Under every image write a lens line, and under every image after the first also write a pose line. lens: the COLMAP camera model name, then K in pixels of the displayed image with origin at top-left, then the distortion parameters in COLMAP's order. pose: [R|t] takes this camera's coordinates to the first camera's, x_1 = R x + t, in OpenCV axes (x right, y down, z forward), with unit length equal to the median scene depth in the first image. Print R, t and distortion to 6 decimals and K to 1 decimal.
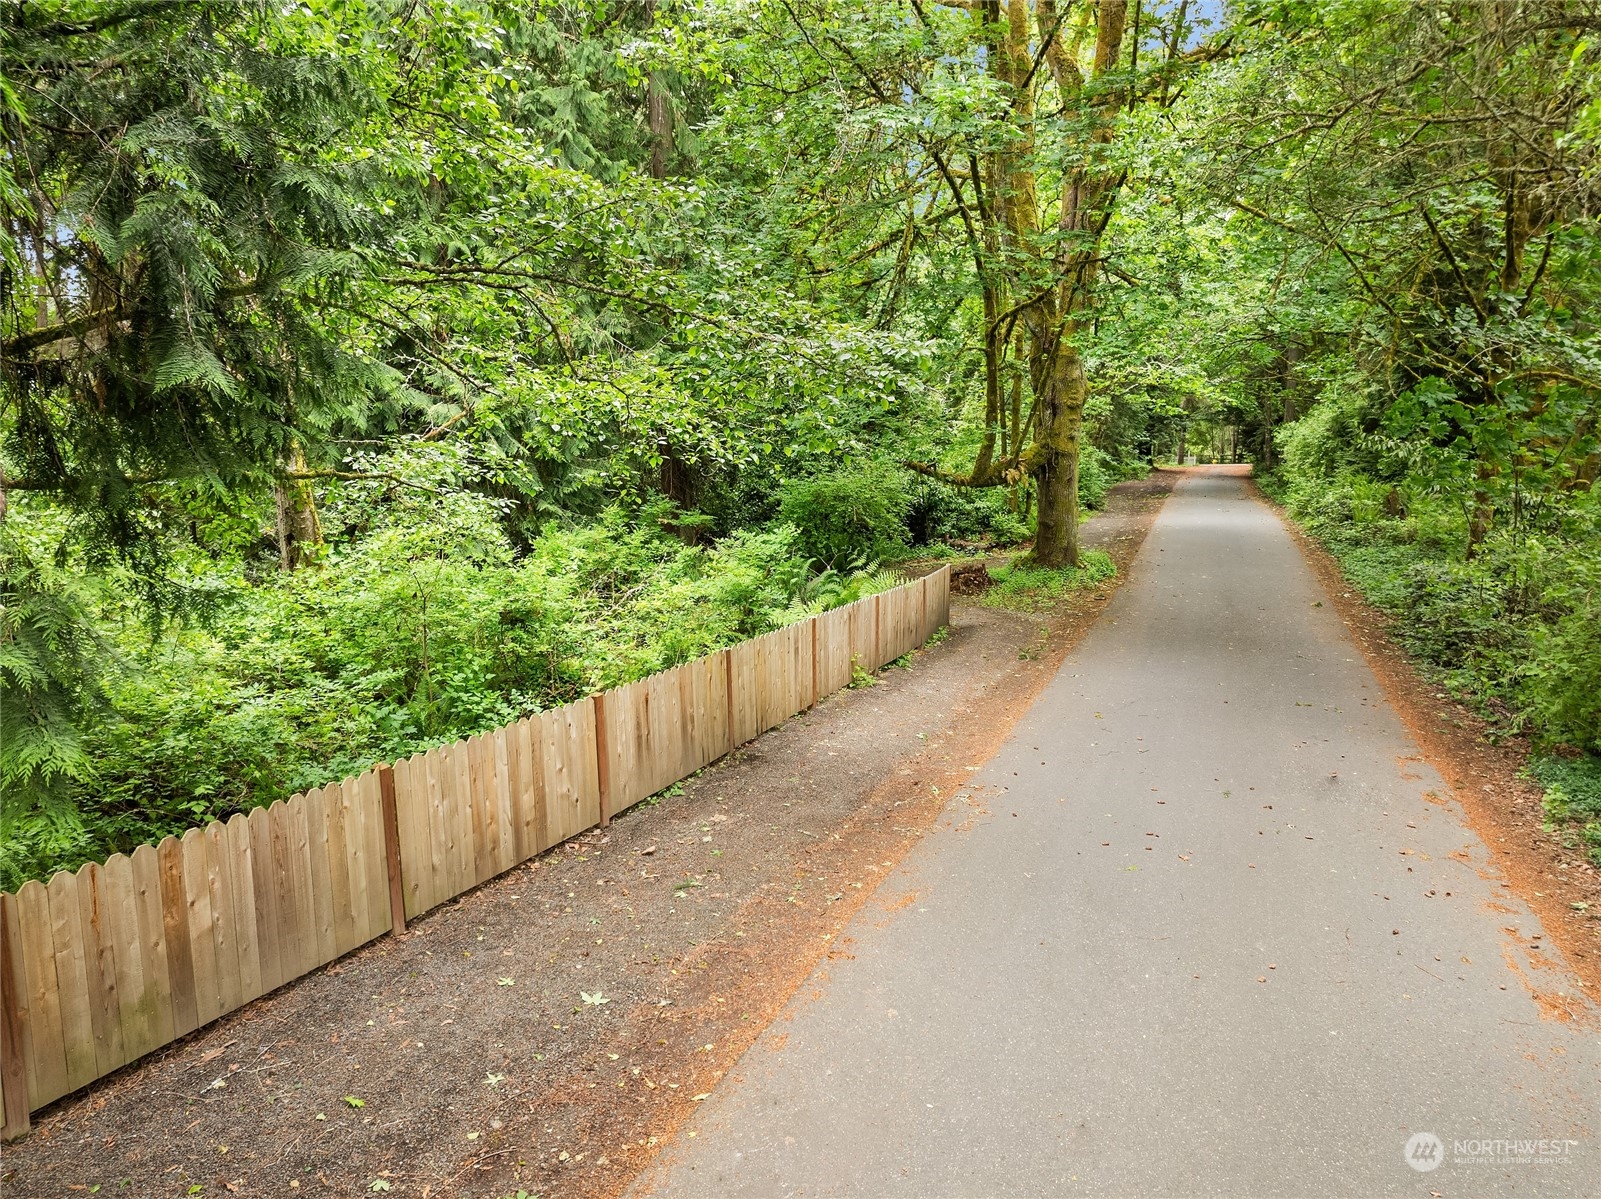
lens RADIAL K [[1109.7, 0, 790.5], [0, 1109.7, 595.0], [0, 0, 1]] dist [-0.040346, -0.003719]
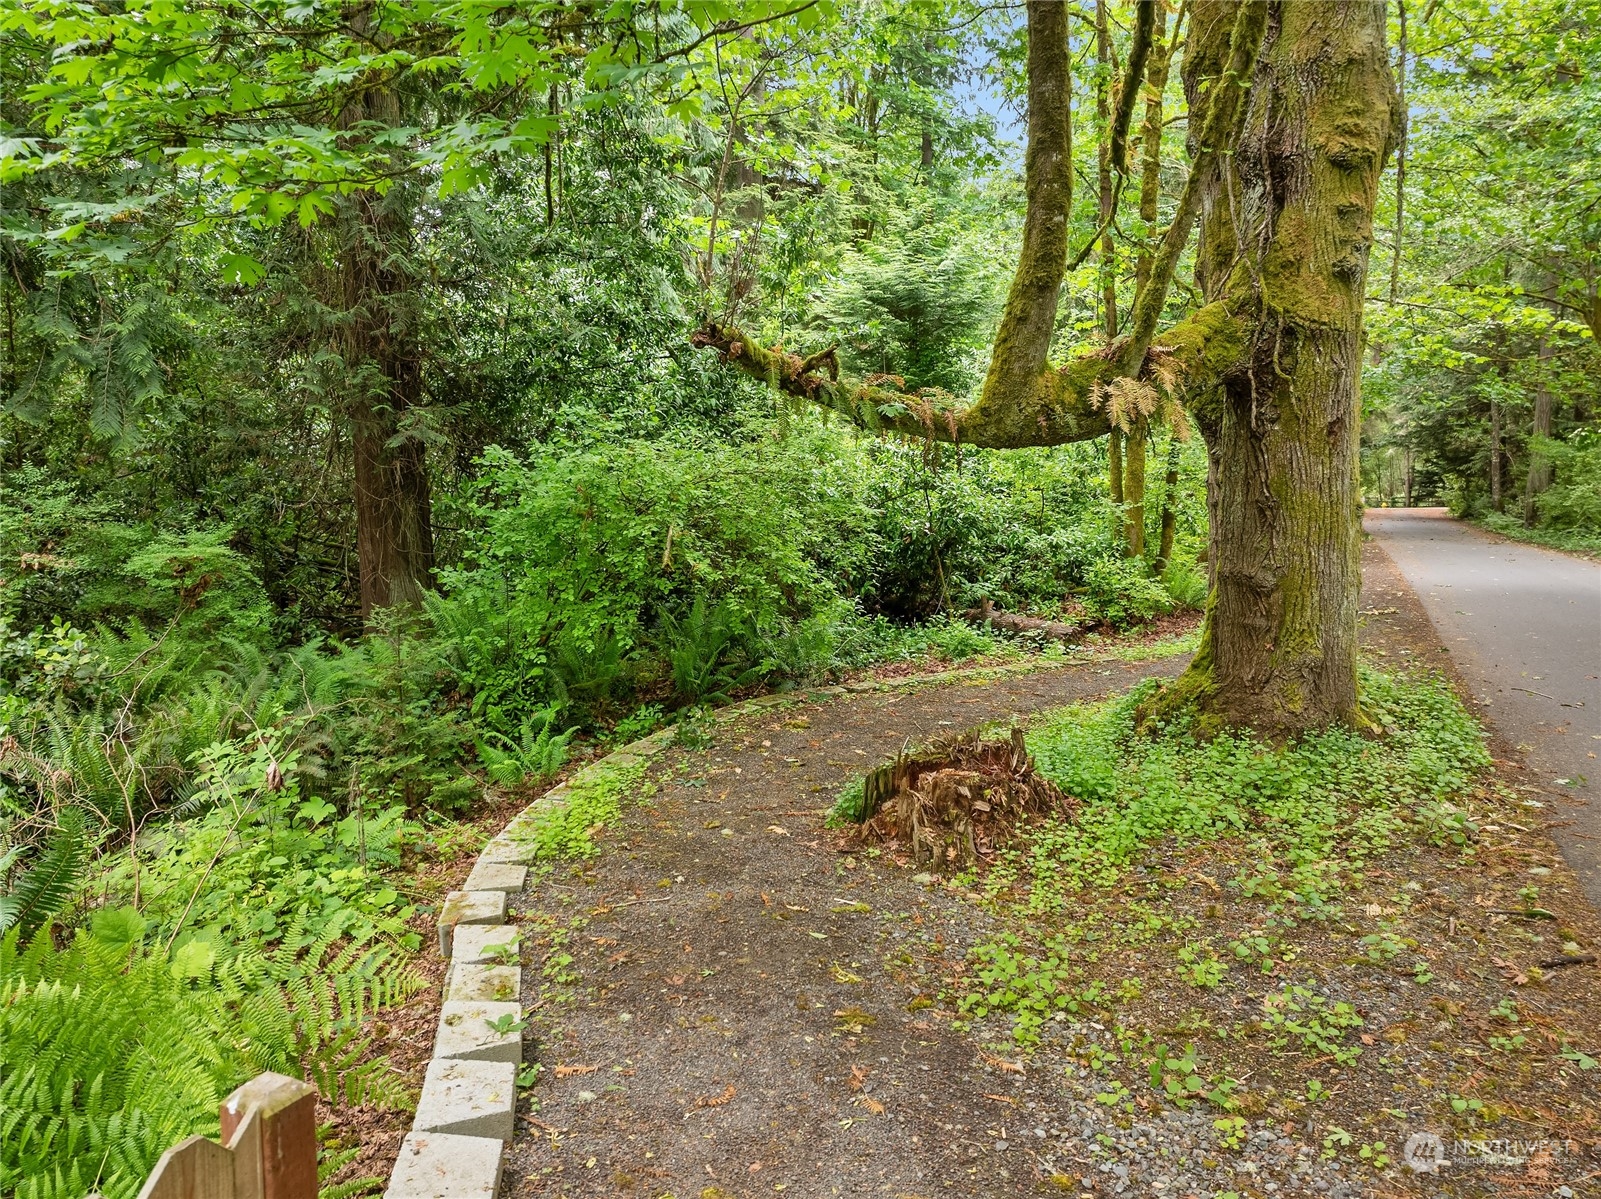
lens RADIAL K [[1109.7, 0, 804.1], [0, 1109.7, 595.7], [0, 0, 1]] dist [-0.040346, -0.003719]
pose [[0.995635, 0.011497, -0.092622, 0.105595], [-0.015748, 0.998849, -0.045298, -0.033799], [0.091994, 0.046559, 0.994670, 0.522604]]
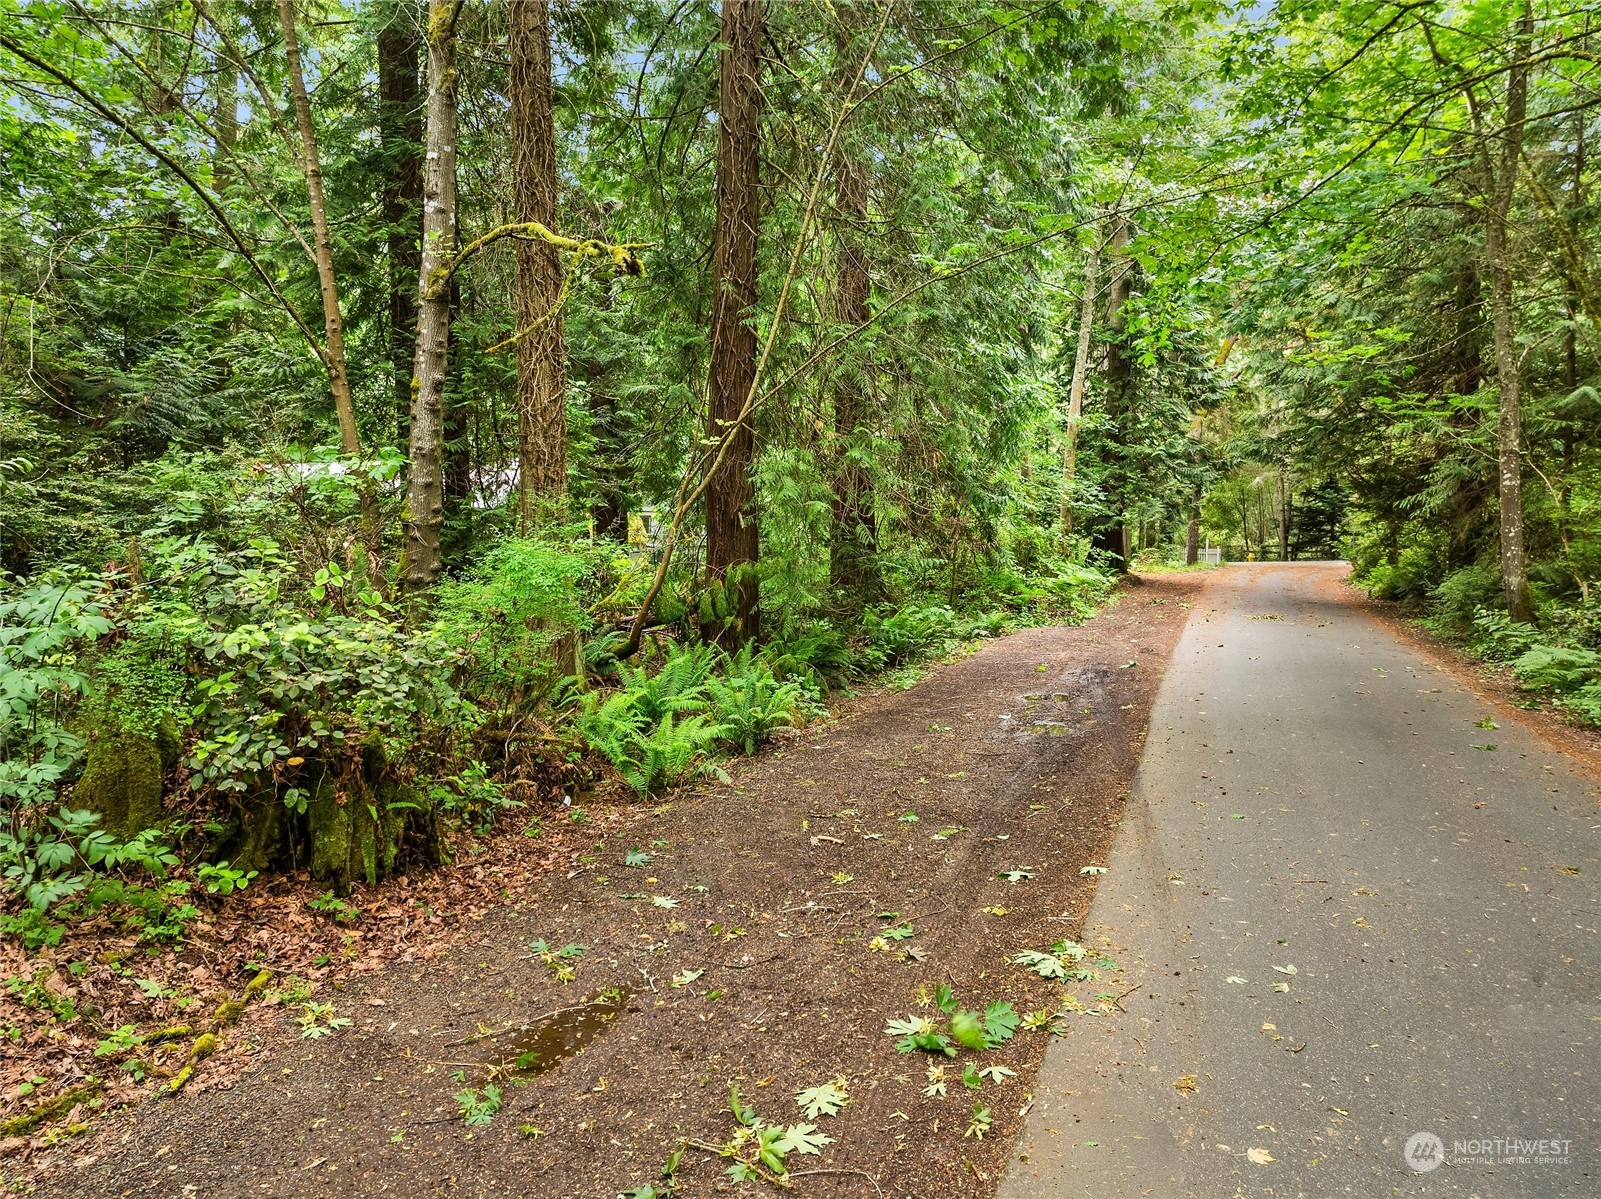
lens RADIAL K [[1109.7, 0, 808.1], [0, 1109.7, 595.8], [0, 0, 1]] dist [-0.040346, -0.003719]
pose [[0.999986, -0.004533, 0.002746, 0.533947], [0.004740, 0.996708, -0.080930, -0.194119], [-0.002371, 0.080942, 0.996716, 1.506568]]
